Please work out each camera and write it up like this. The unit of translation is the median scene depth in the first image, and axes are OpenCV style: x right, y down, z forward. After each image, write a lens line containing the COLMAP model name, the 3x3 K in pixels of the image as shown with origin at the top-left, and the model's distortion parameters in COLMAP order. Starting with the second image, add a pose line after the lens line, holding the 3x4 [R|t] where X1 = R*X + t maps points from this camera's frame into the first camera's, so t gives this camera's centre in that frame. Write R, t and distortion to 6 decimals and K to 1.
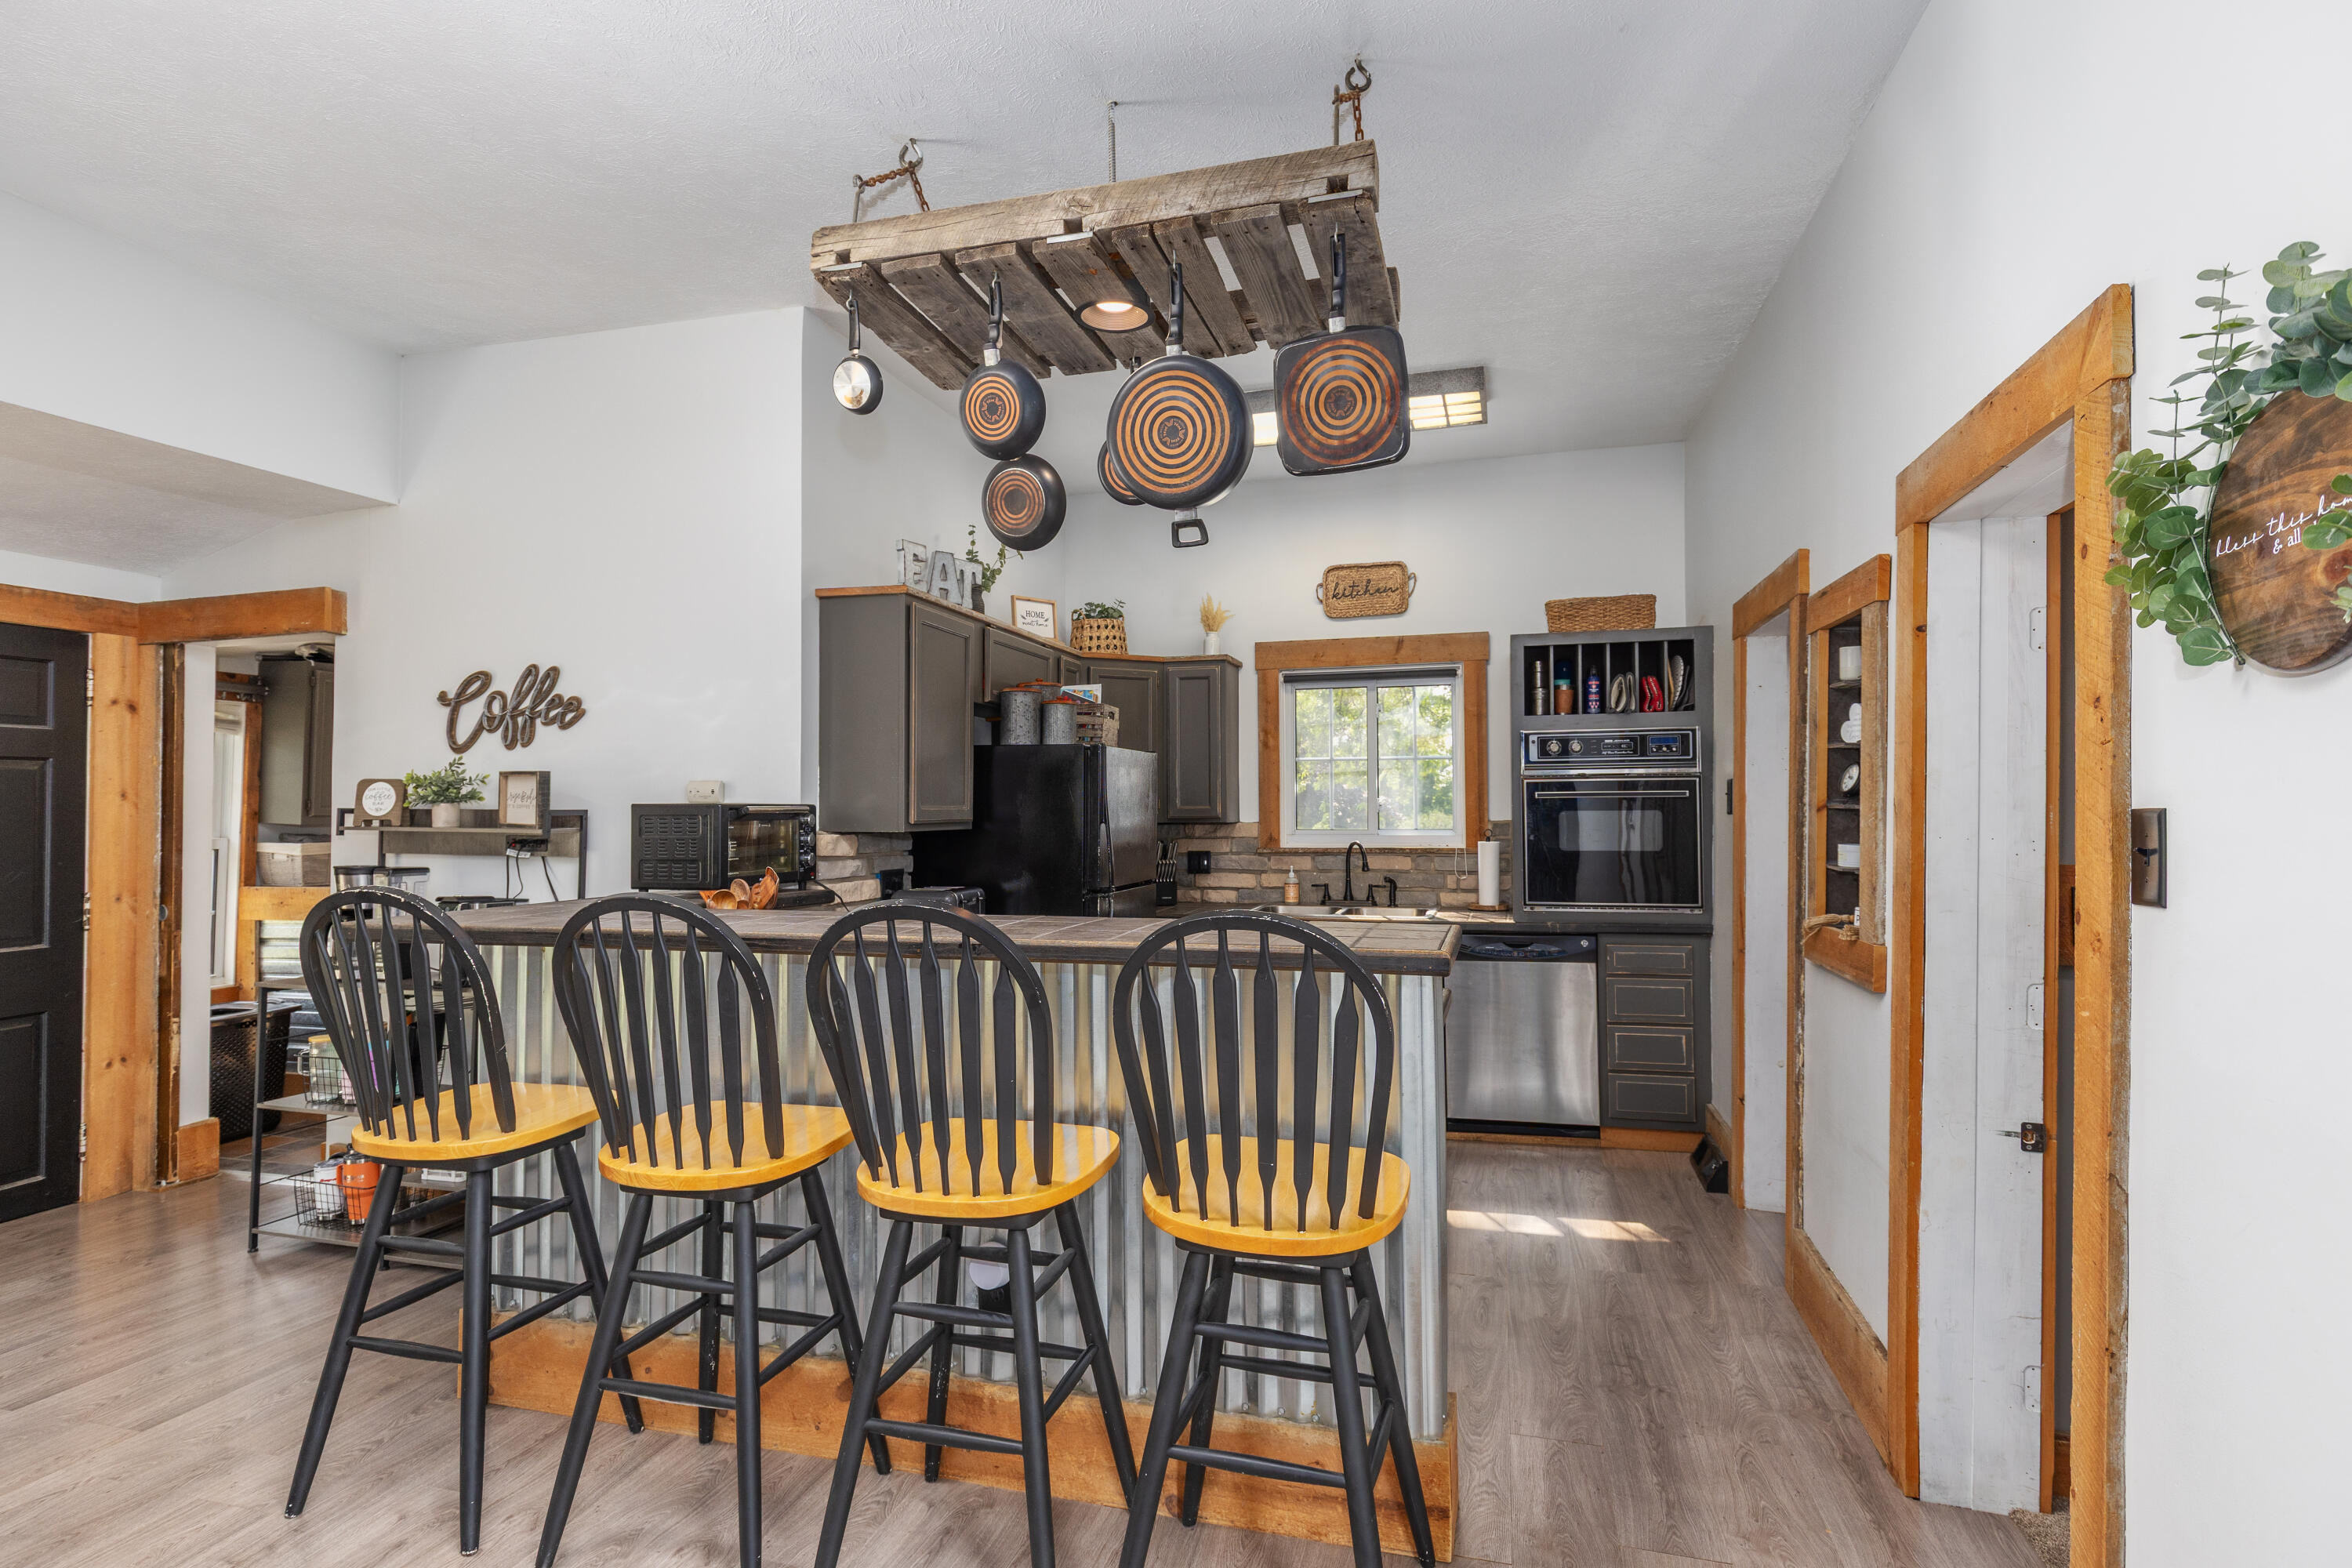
lens RADIAL K [[1201.7, 0, 1161.5], [0, 1201.7, 785.5], [0, 0, 1]] dist [-0.001776, 0.001778]
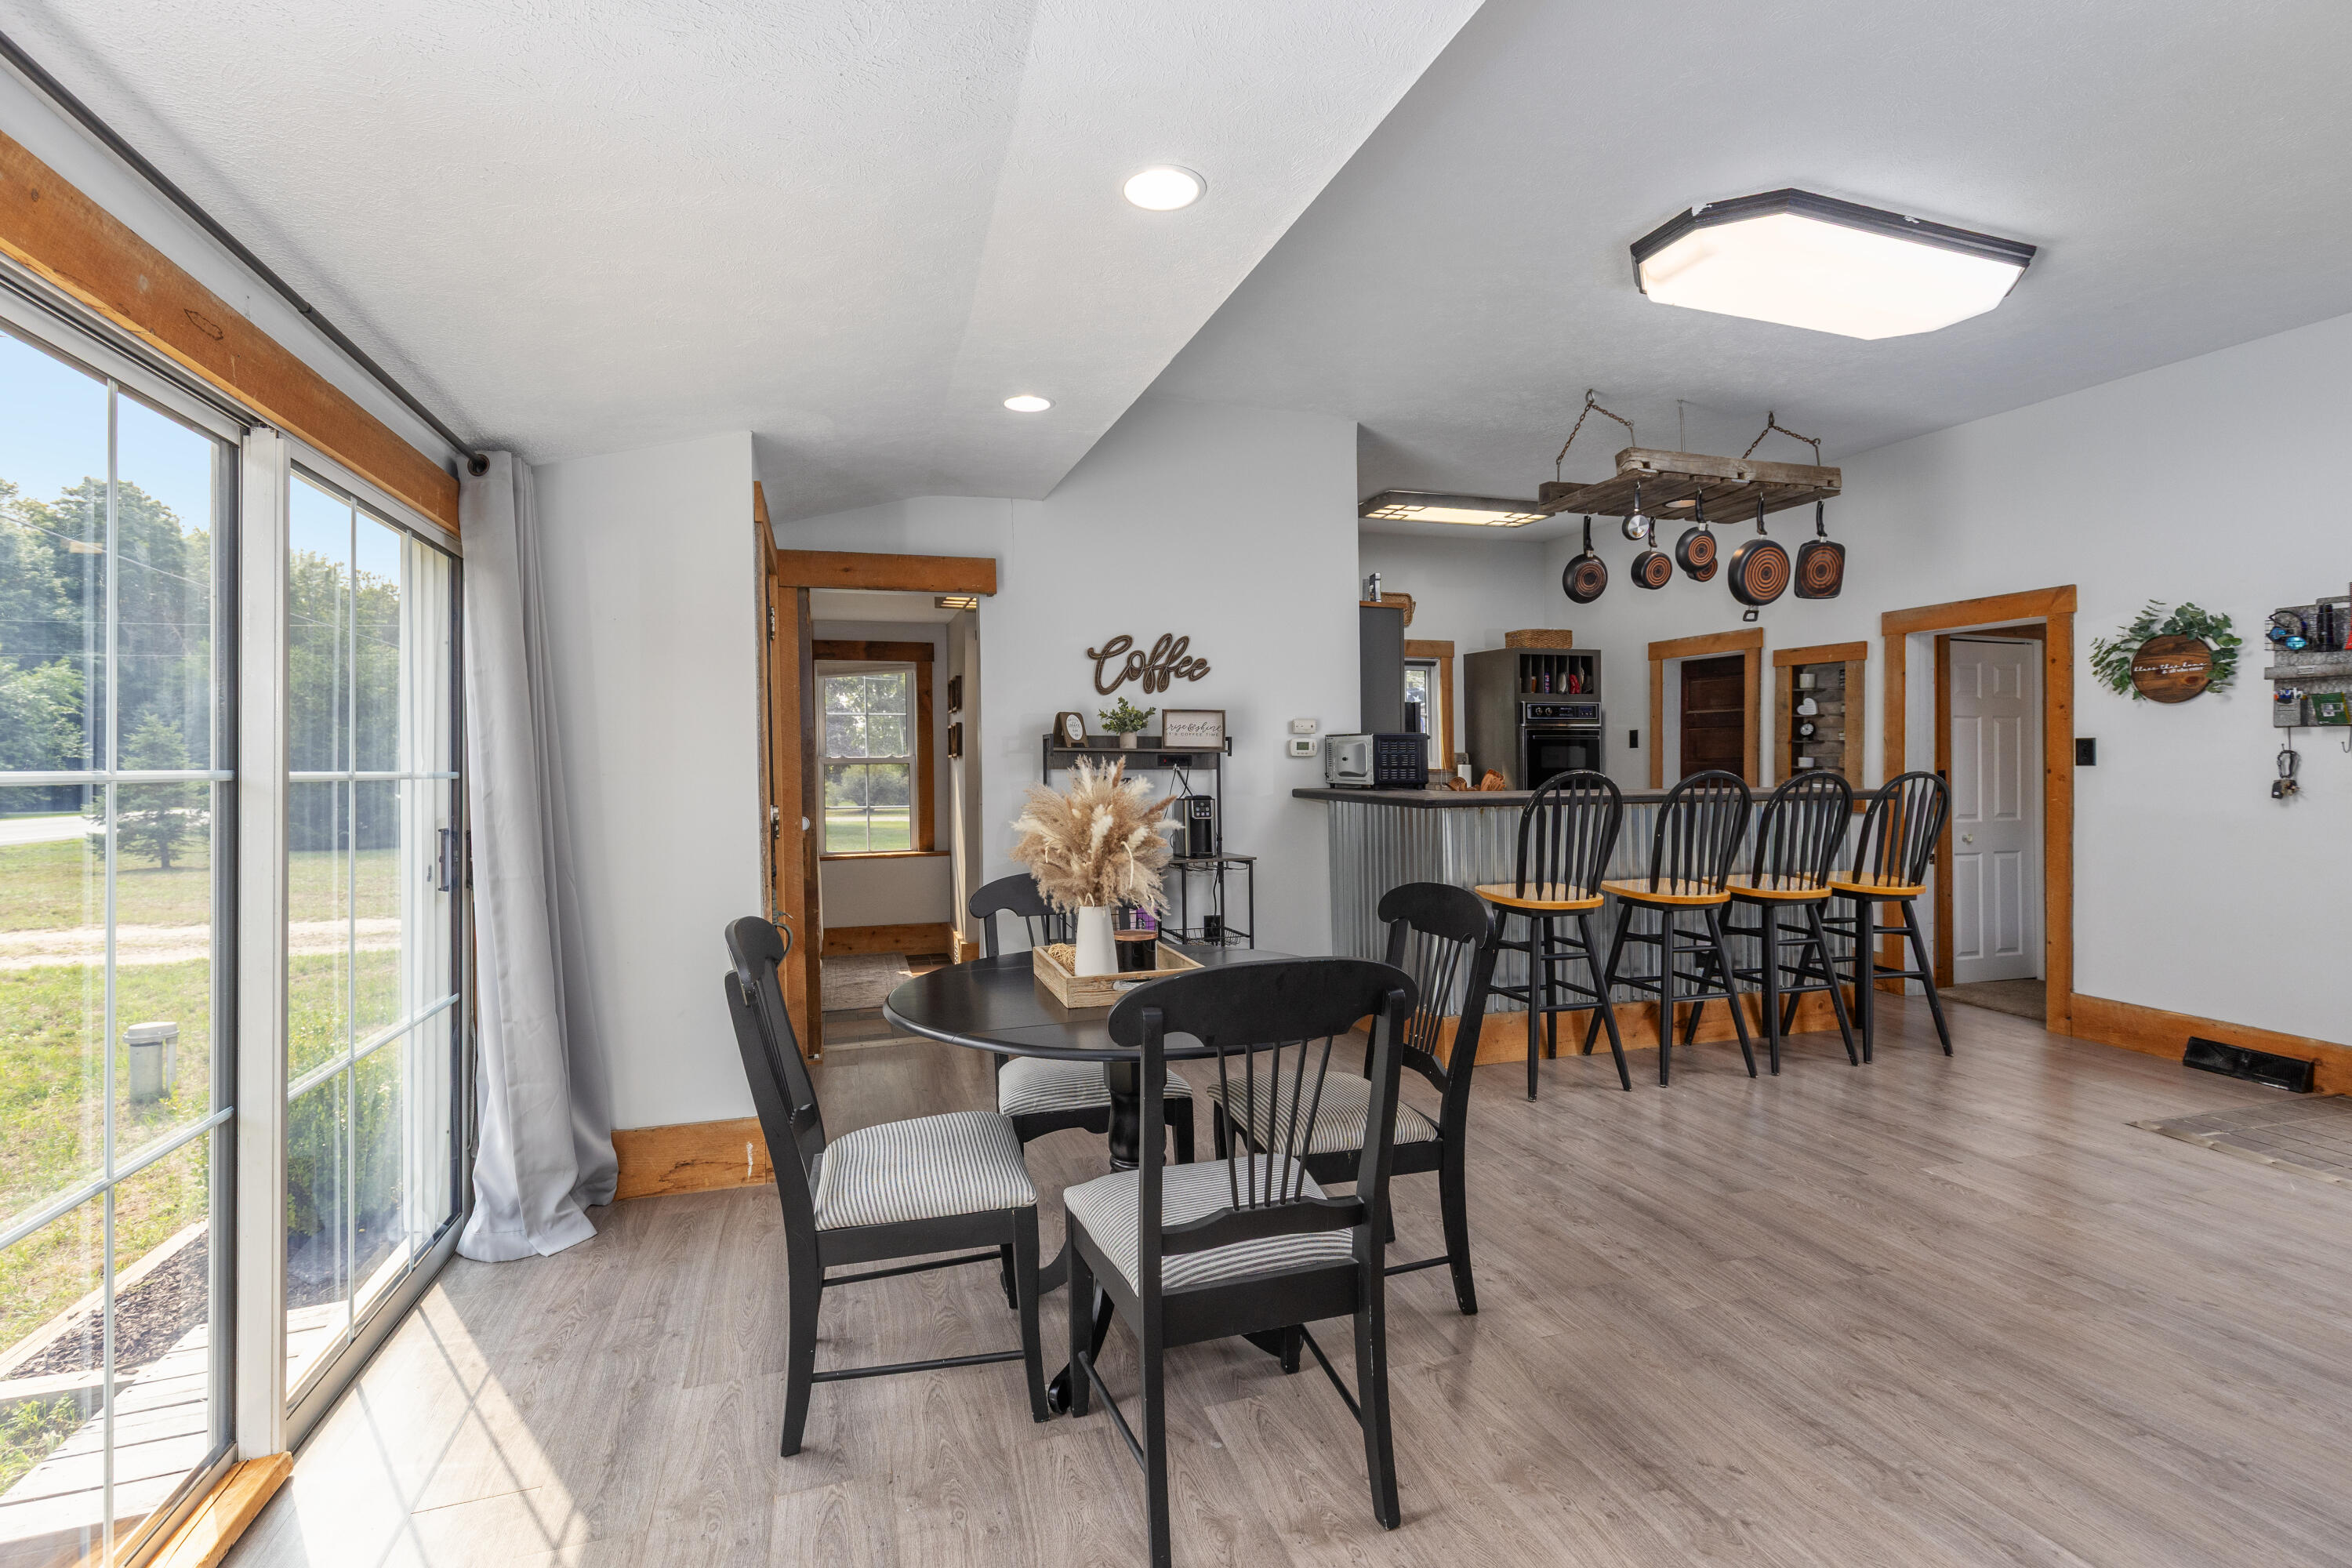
lens RADIAL K [[1079.0, 0, 1181.0], [0, 1079.0, 761.9], [0, 0, 1]] dist [0.003469, 0.000203]
pose [[0.826493, 0.000582, 0.562946, -1.029047], [-0.013515, 0.999732, 0.018808, 0.021314], [-0.562784, -0.023153, 0.826279, -0.043070]]
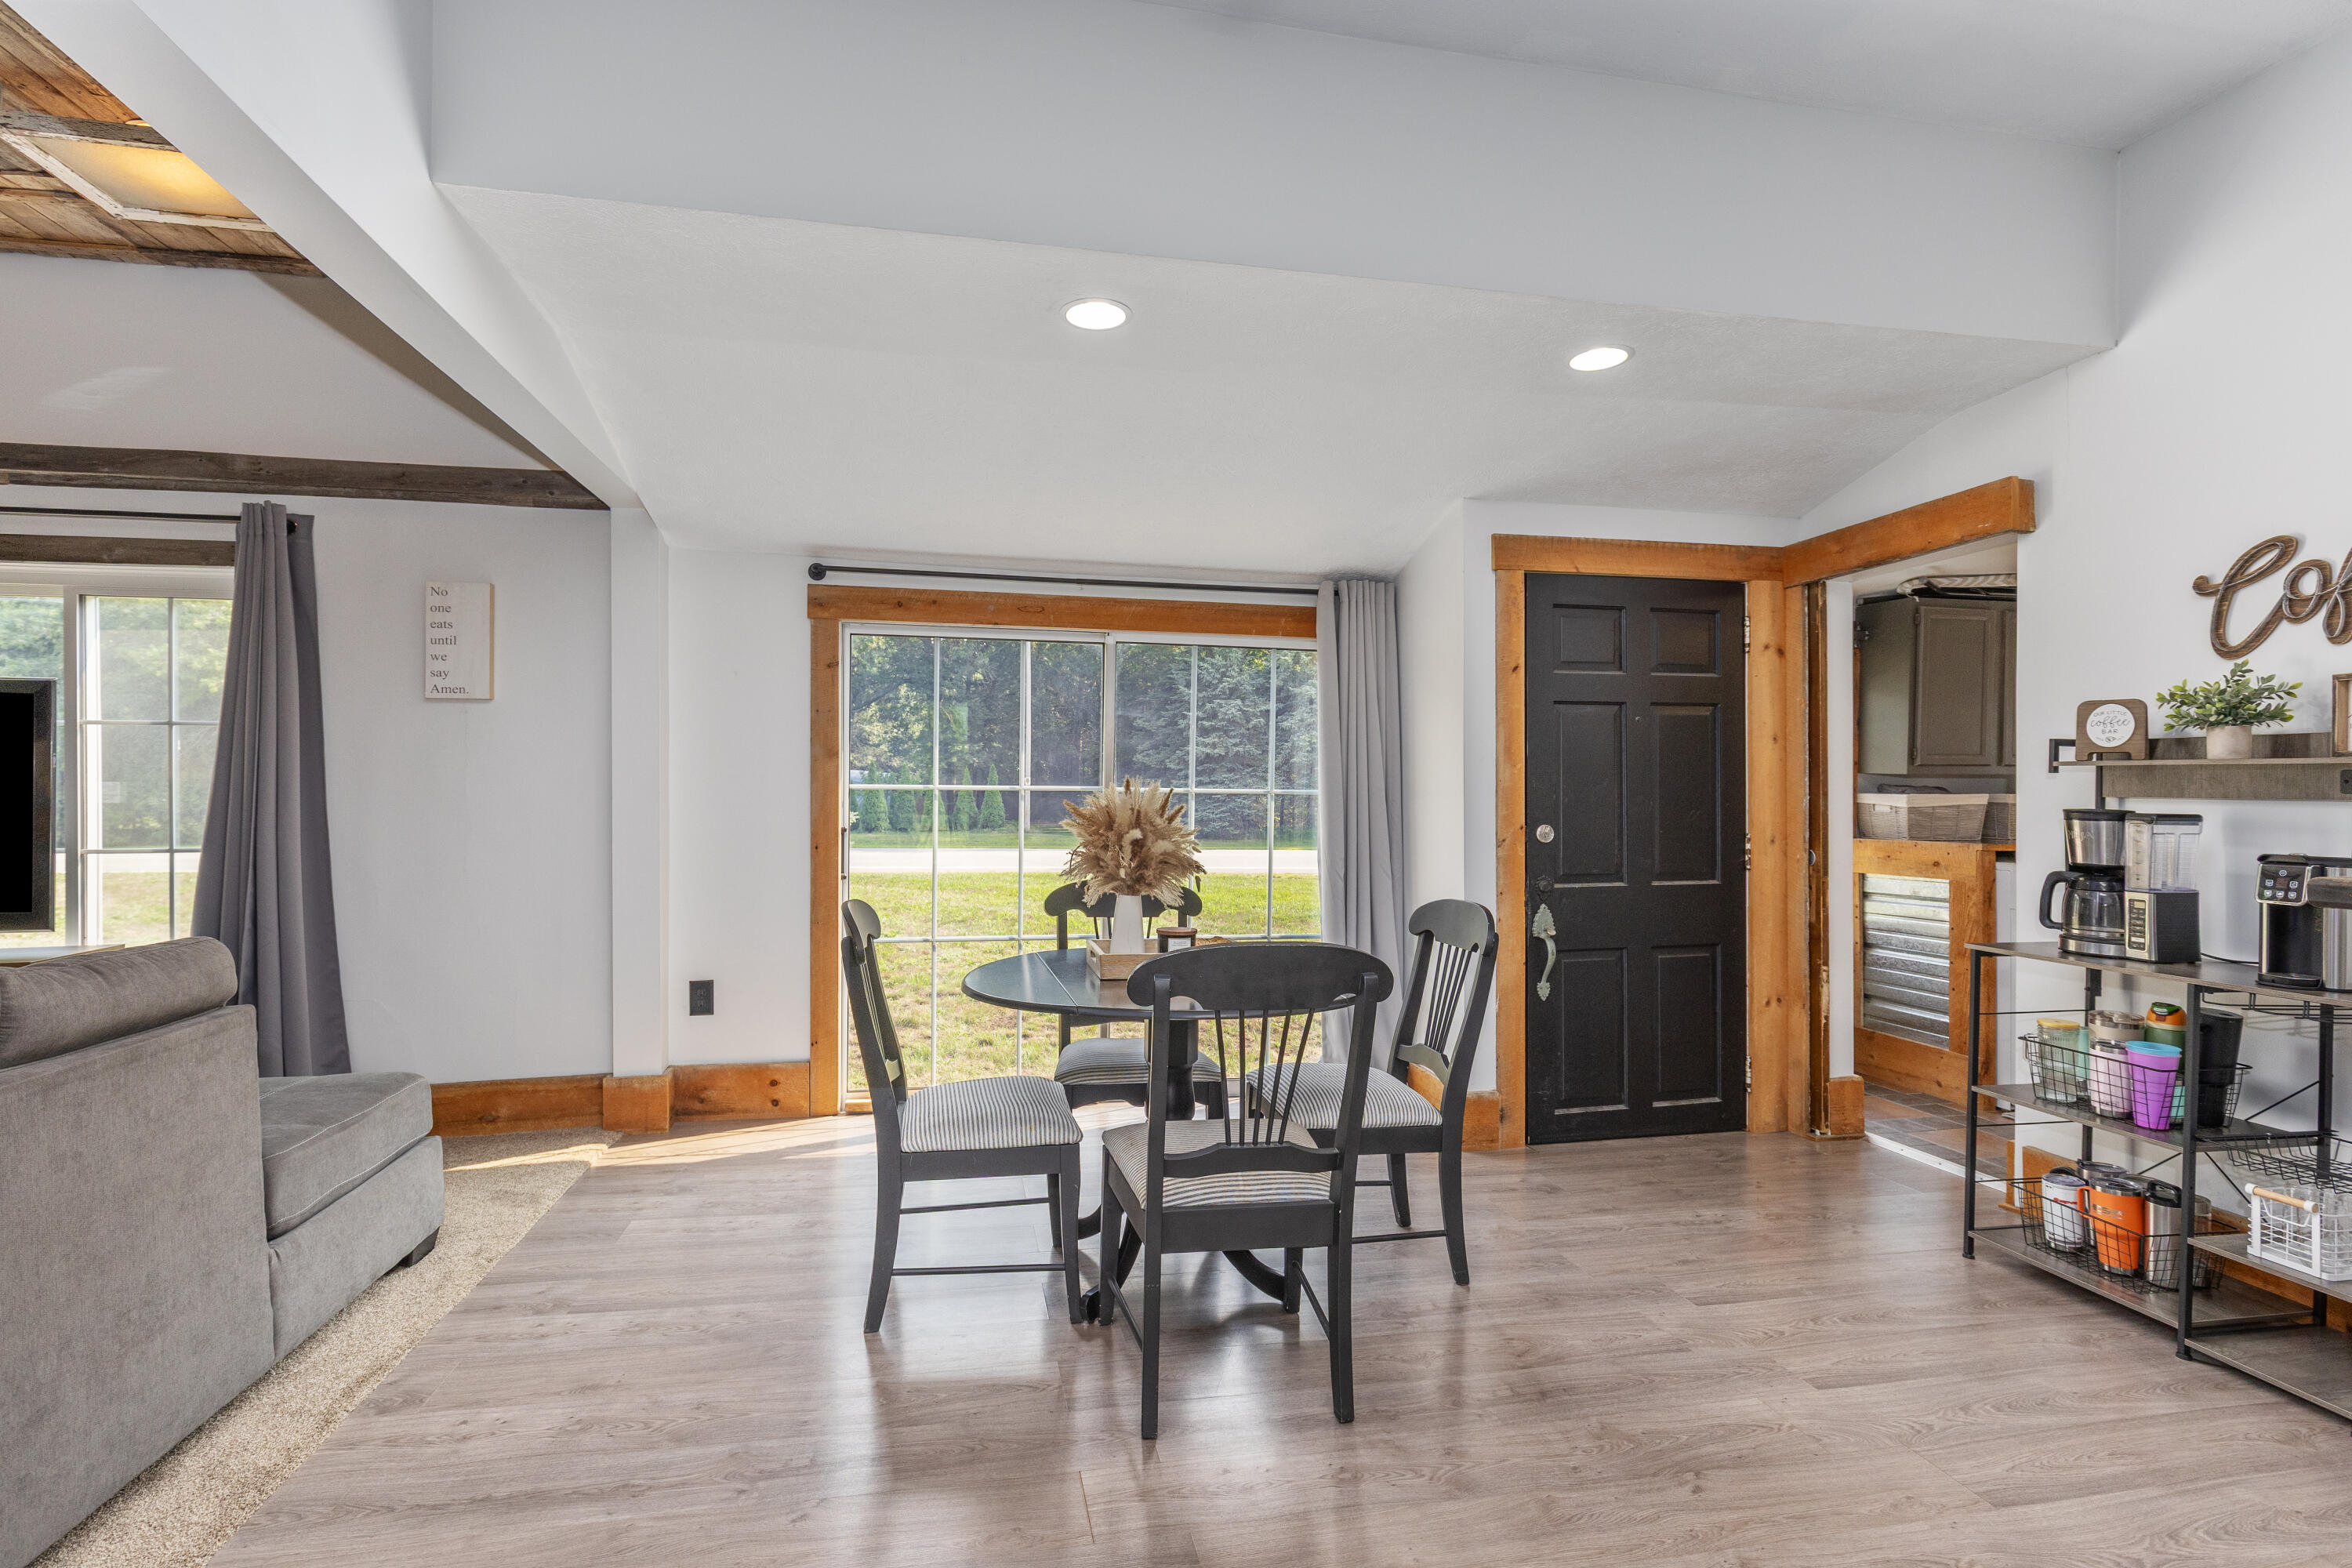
lens RADIAL K [[1121.3, 0, 1156.6], [0, 1121.3, 790.1], [0, 0, 1]] dist [0.002408, 0.000647]
pose [[0.446575, 0.002811, -0.894742, -0.232816], [0.019951, 0.999715, 0.013099, 0.026088], [0.894524, -0.023700, 0.446392, 0.104981]]
